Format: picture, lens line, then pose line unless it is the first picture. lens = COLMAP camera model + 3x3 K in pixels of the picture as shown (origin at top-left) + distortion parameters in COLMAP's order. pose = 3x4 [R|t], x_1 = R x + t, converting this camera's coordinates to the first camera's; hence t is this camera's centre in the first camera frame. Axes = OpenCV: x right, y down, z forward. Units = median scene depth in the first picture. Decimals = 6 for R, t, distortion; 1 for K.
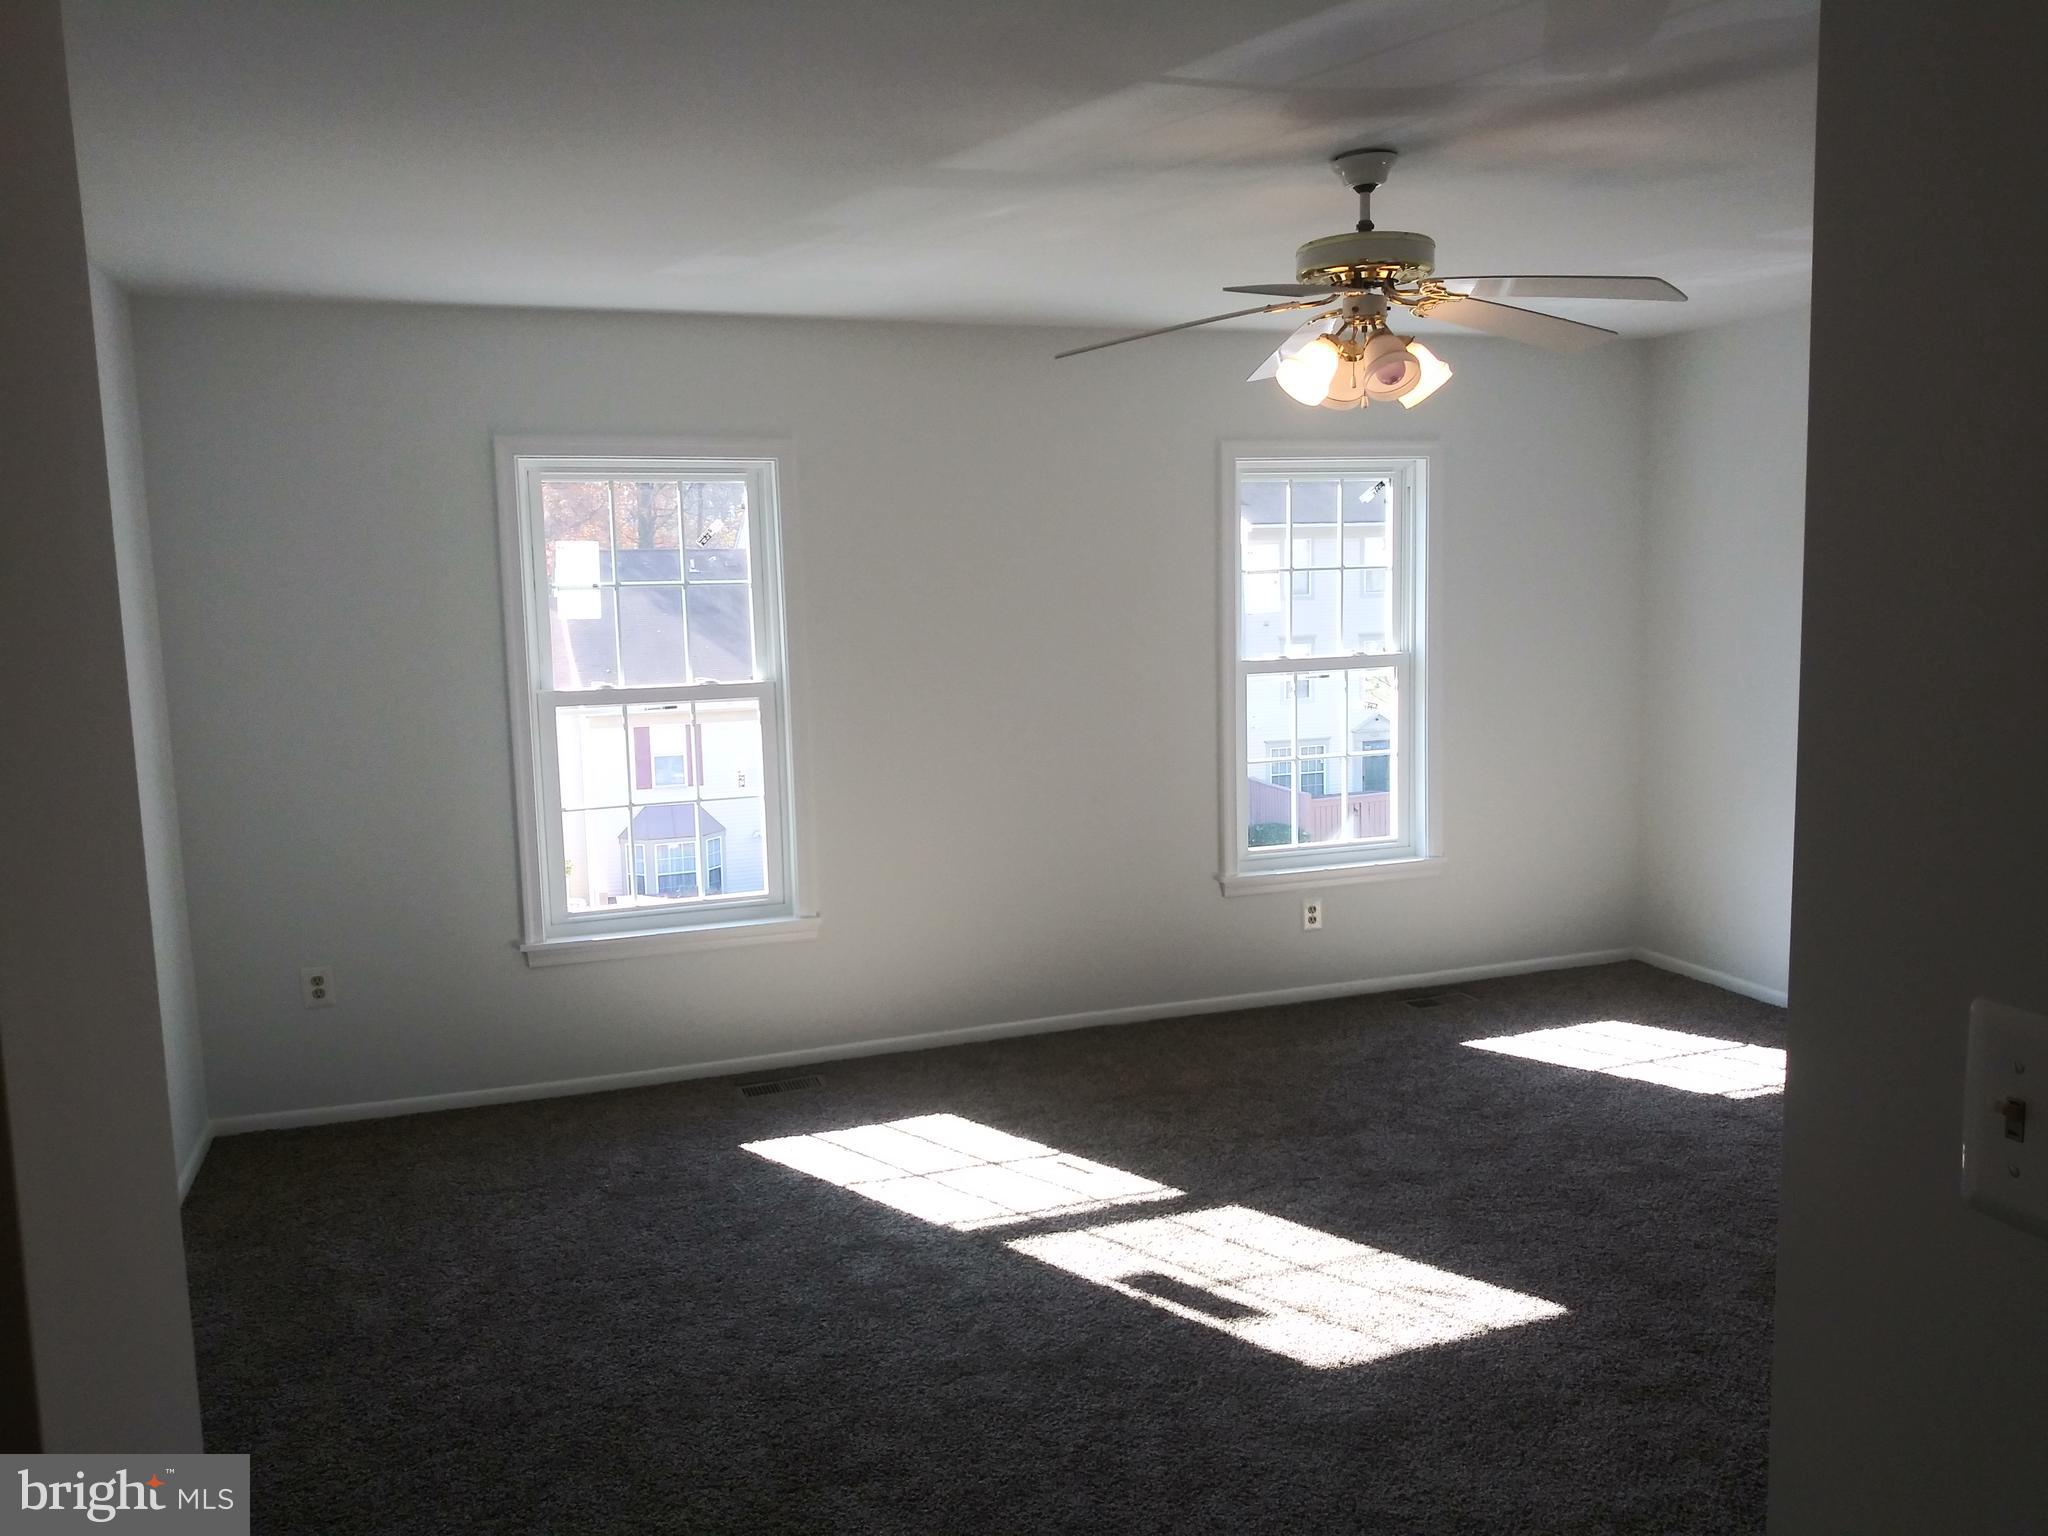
lens RADIAL K [[1629.8, 0, 1074.9], [0, 1629.8, 793.3], [0, 0, 1]] dist [0.032411, -0.034029]
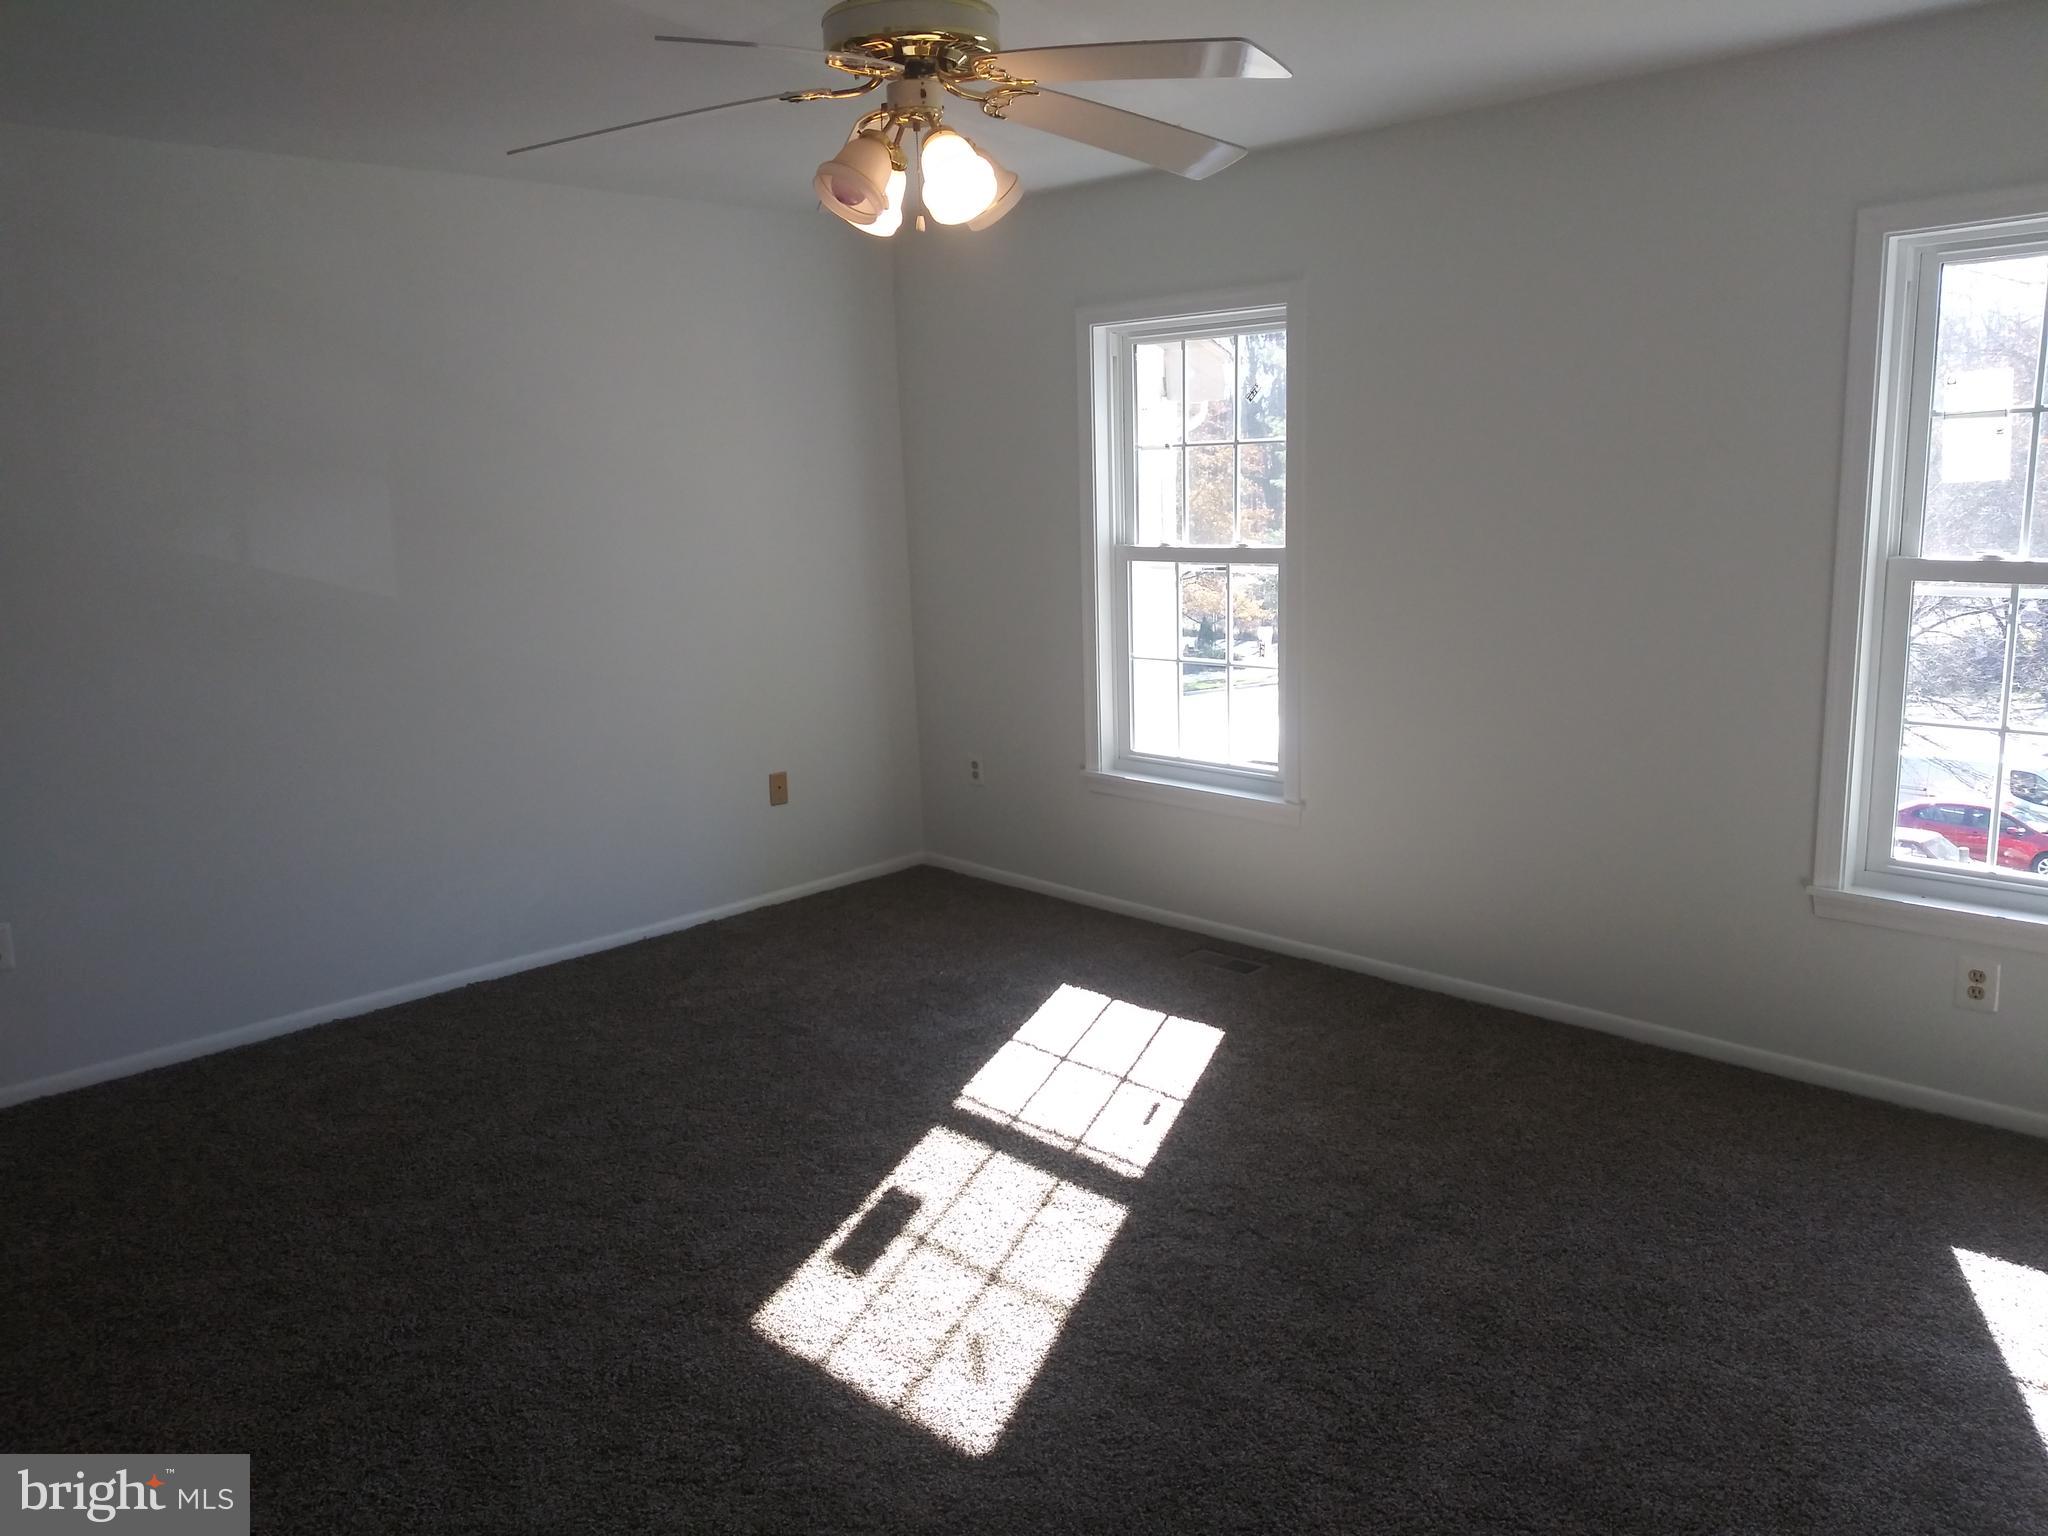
lens RADIAL K [[1629.8, 0, 1030.4], [0, 1629.8, 776.2], [0, 0, 1]] dist [0.032411, -0.034029]
pose [[0.391189, 0.182744, -0.901984, 0.686544], [-0.106364, 0.982497, 0.152927, -0.073471], [0.914143, 0.036115, 0.403779, 0.534642]]
